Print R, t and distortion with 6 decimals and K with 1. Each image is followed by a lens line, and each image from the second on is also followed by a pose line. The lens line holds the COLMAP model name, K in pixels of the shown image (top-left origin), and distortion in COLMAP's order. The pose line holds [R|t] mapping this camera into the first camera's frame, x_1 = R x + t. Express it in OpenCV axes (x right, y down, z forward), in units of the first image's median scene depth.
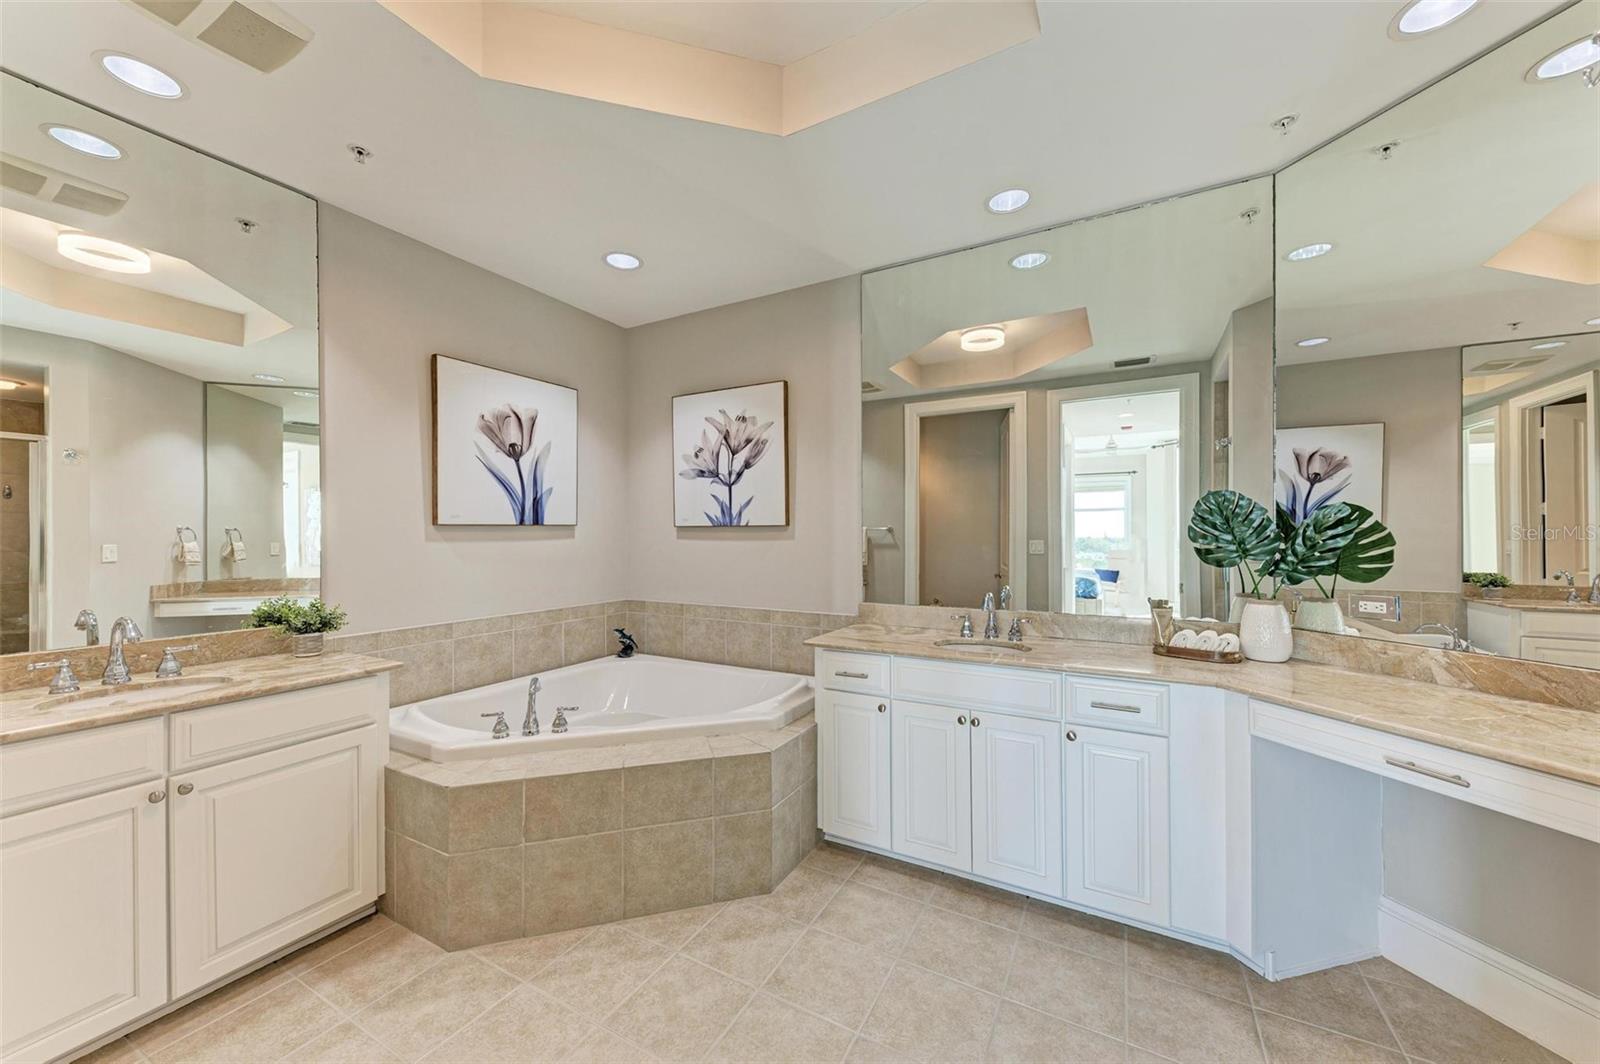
lens RADIAL K [[568.7, 0, 800.0], [0, 568.7, 532.0], [0, 0, 1]] dist [0.011233, 0.000008]
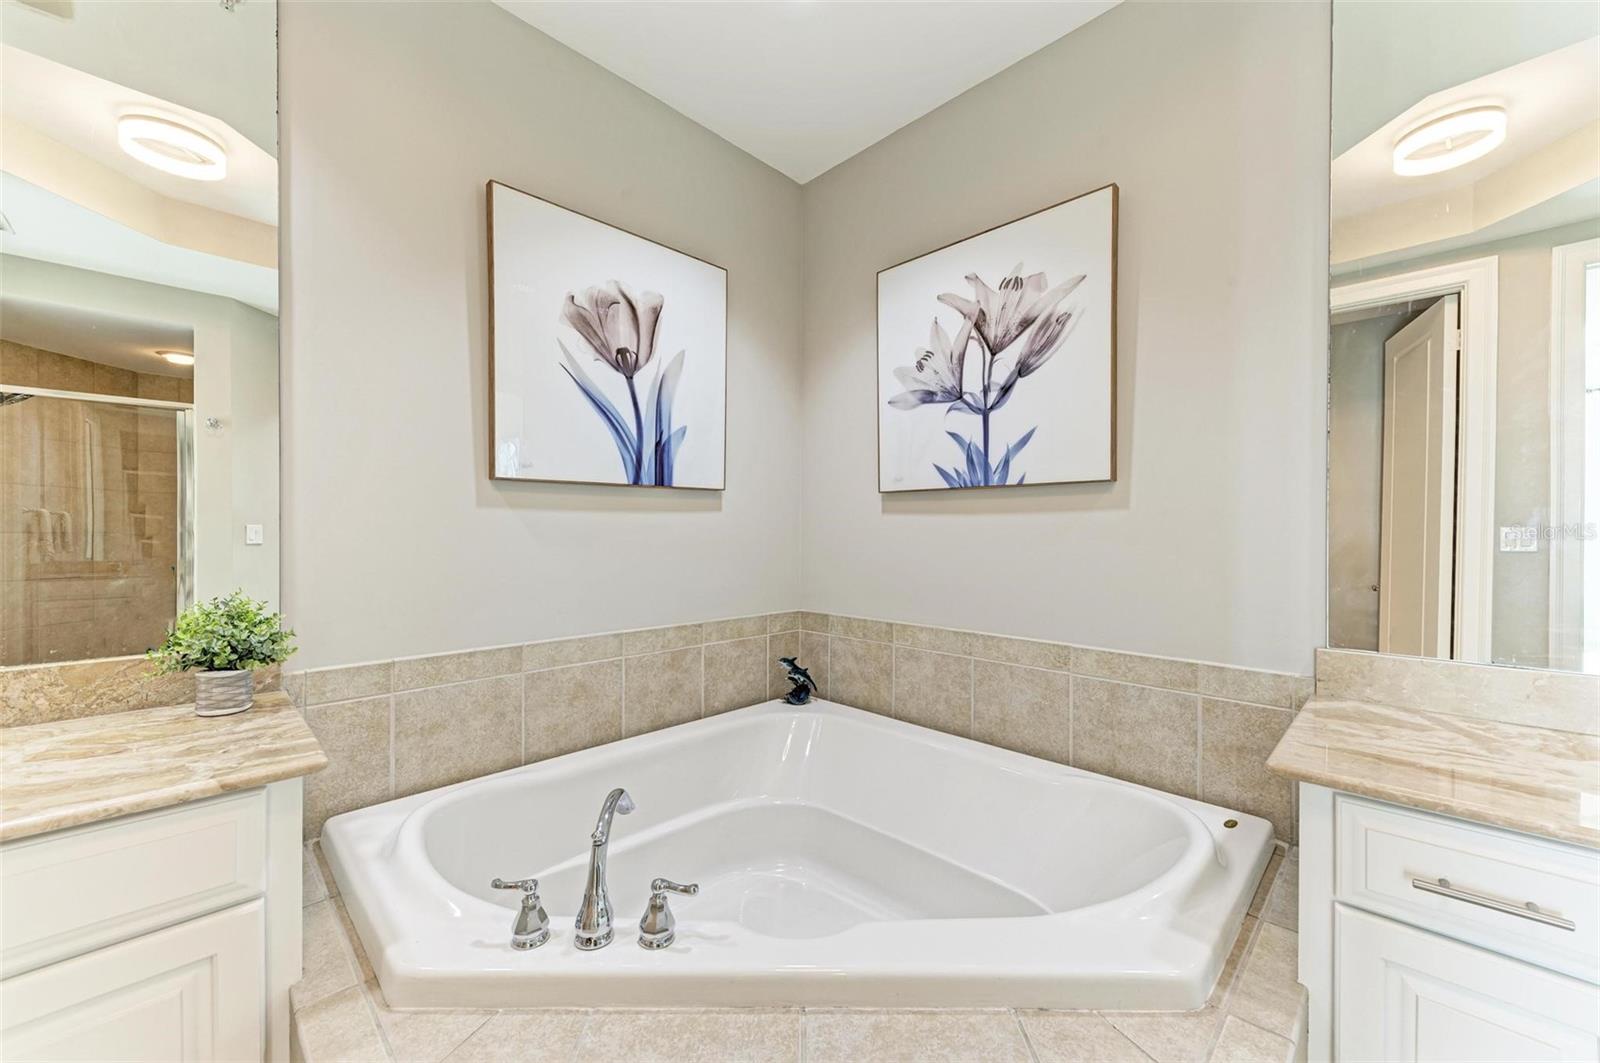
lens RADIAL K [[613.4, 0, 833.4], [0, 613.4, 530.9], [0, 0, 1]] dist [-0.000273, -0.000038]
pose [[0.973668, 0.008419, -0.227813, -0.132058], [-0.007344, 0.999958, 0.005566, 0.030010], [0.227851, -0.003747, 0.973689, 0.401014]]
